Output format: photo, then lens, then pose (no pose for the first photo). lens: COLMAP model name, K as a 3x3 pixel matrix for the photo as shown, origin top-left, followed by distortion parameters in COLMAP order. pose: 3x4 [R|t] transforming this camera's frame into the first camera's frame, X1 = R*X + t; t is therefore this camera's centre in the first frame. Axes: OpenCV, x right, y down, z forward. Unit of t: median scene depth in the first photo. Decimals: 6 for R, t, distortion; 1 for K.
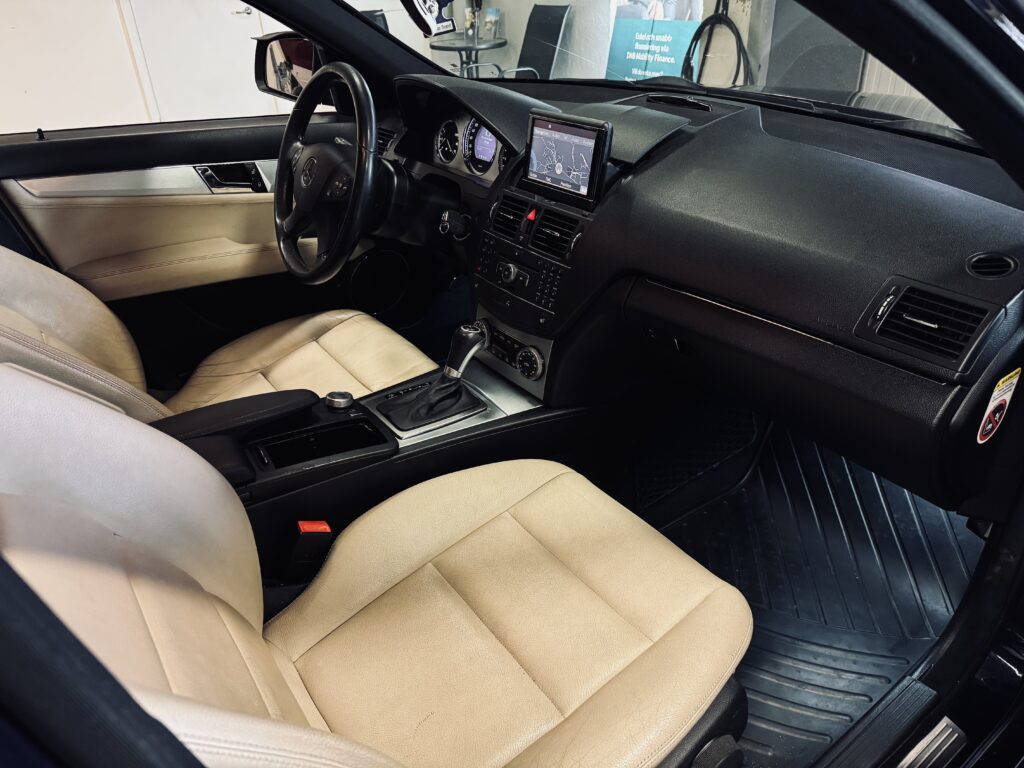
lens RADIAL K [[739.2, 0, 512.0], [0, 739.2, 384.0], [0, 0, 1]] dist [0.087097, -0.117387]
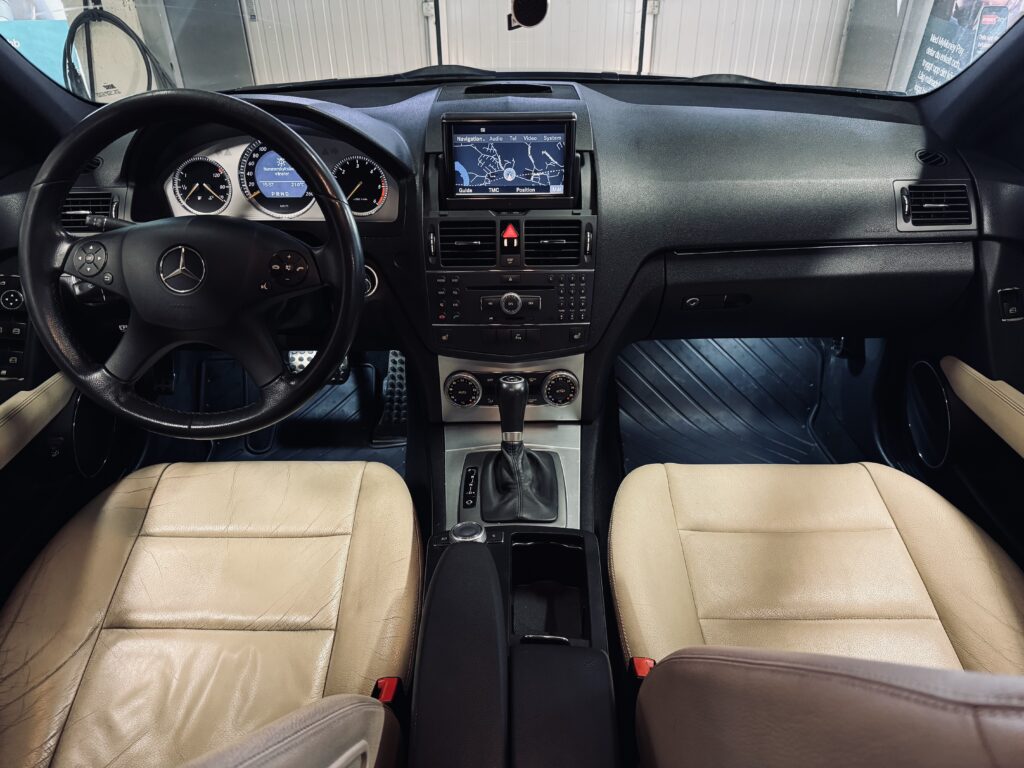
lens RADIAL K [[739.2, 0, 512.0], [0, 739.2, 384.0], [0, 0, 1]] dist [0.087097, -0.117387]
pose [[0.611068, -0.397578, 0.684491, -0.628802], [0.388864, 0.903956, 0.177900, -0.217930], [-0.689479, 0.157465, 0.706982, 0.408865]]
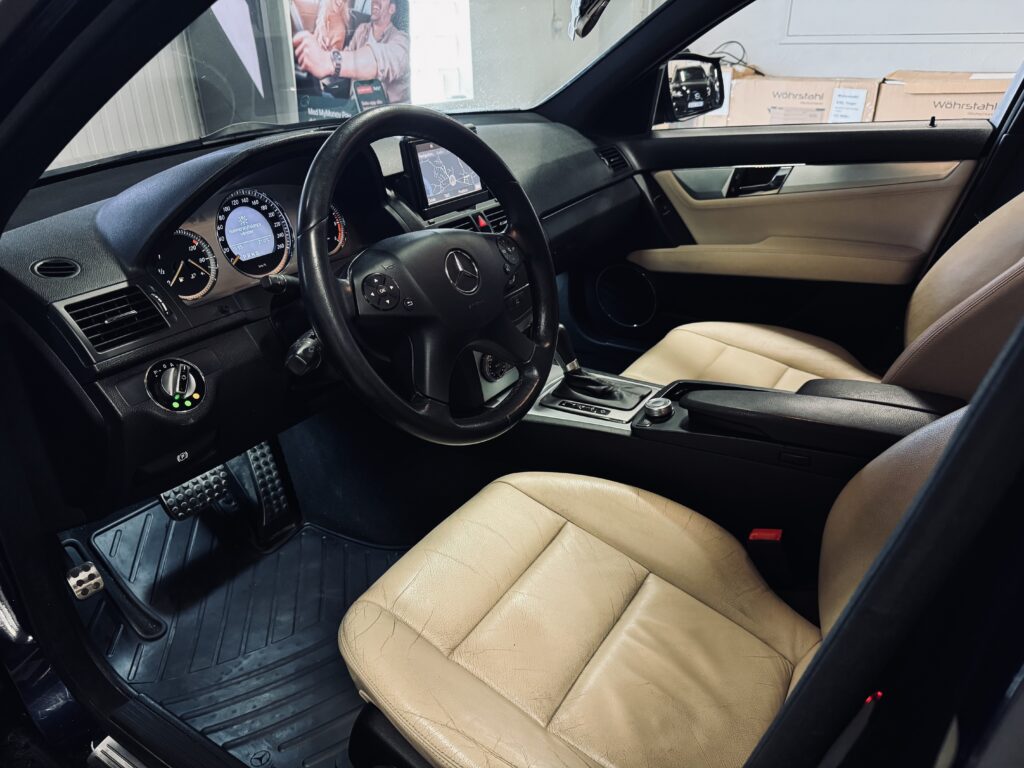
lens RADIAL K [[739.2, 0, 512.0], [0, 739.2, 384.0], [0, 0, 1]] dist [0.087097, -0.117387]
pose [[-0.352048, -0.360414, 0.863808, -0.961099], [0.493296, 0.712866, 0.498480, -0.558367], [-0.795438, 0.601601, -0.073172, 1.167298]]
